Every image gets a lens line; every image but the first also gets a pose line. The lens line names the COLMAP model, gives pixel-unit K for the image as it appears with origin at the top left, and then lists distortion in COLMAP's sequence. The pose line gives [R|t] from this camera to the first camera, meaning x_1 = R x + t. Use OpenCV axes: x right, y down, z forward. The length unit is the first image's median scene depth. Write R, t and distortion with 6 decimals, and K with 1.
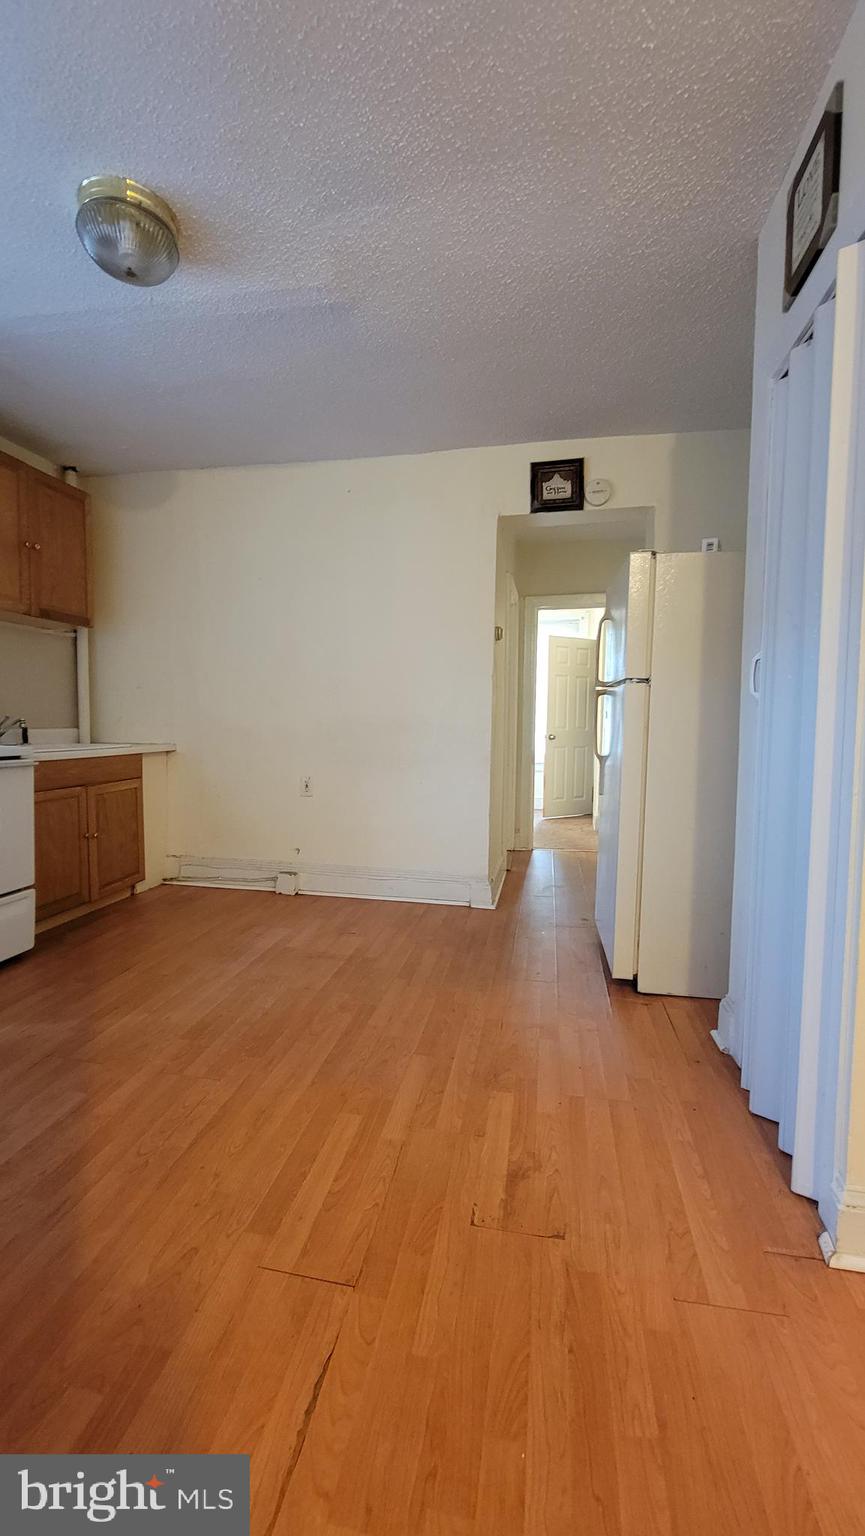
lens RADIAL K [[624.8, 0, 428.5], [0, 624.8, 762.9], [0, 0, 1]] dist [-0.009580, -0.000090]
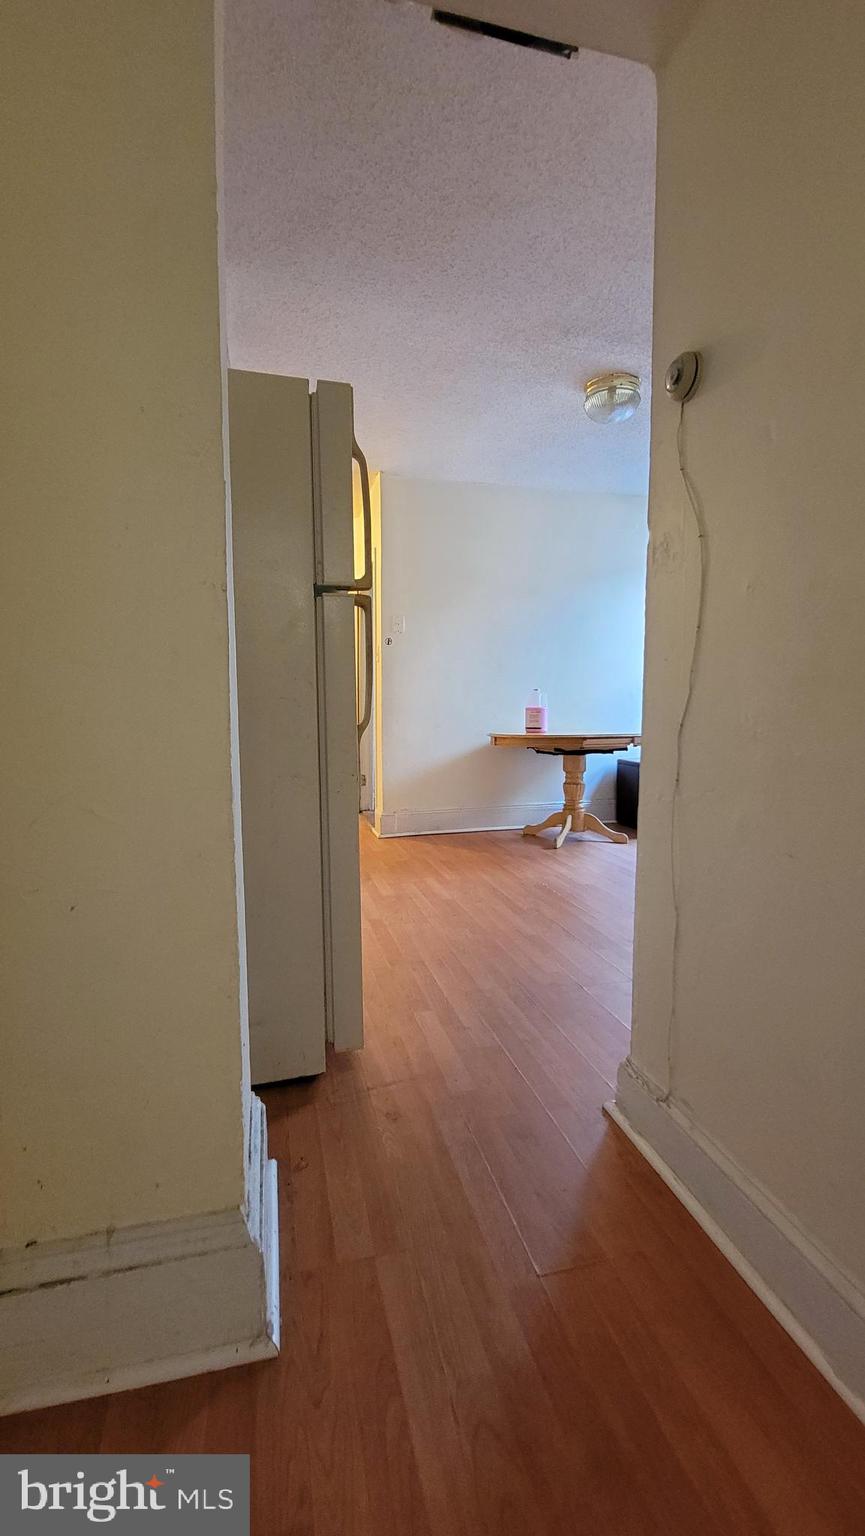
lens RADIAL K [[624.8, 0, 428.5], [0, 624.8, 762.9], [0, 0, 1]] dist [-0.009580, -0.000090]
pose [[-0.900037, 0.032253, -0.434619, 0.685906], [-0.039172, 0.987234, 0.154381, -0.096973], [0.434050, 0.155974, -0.887284, 2.270964]]
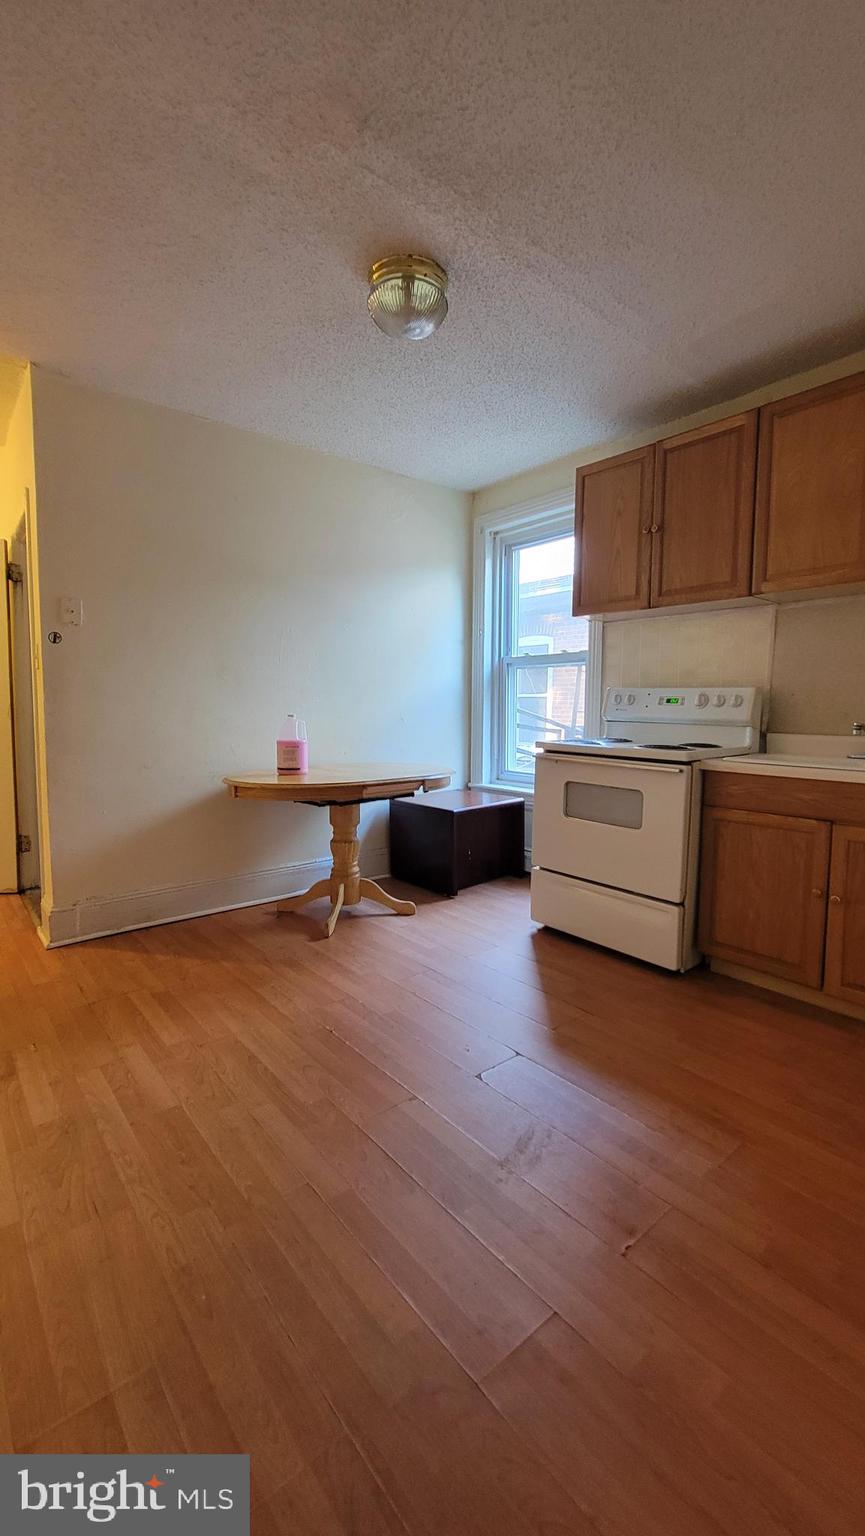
lens RADIAL K [[624.8, 0, 428.5], [0, 624.8, 762.9], [0, 0, 1]] dist [-0.009580, -0.000090]
pose [[-0.634067, 0.050729, -0.771613, 0.394646], [-0.070391, 0.989917, 0.122924, -0.127780], [0.770068, 0.132256, -0.624102, 1.727075]]
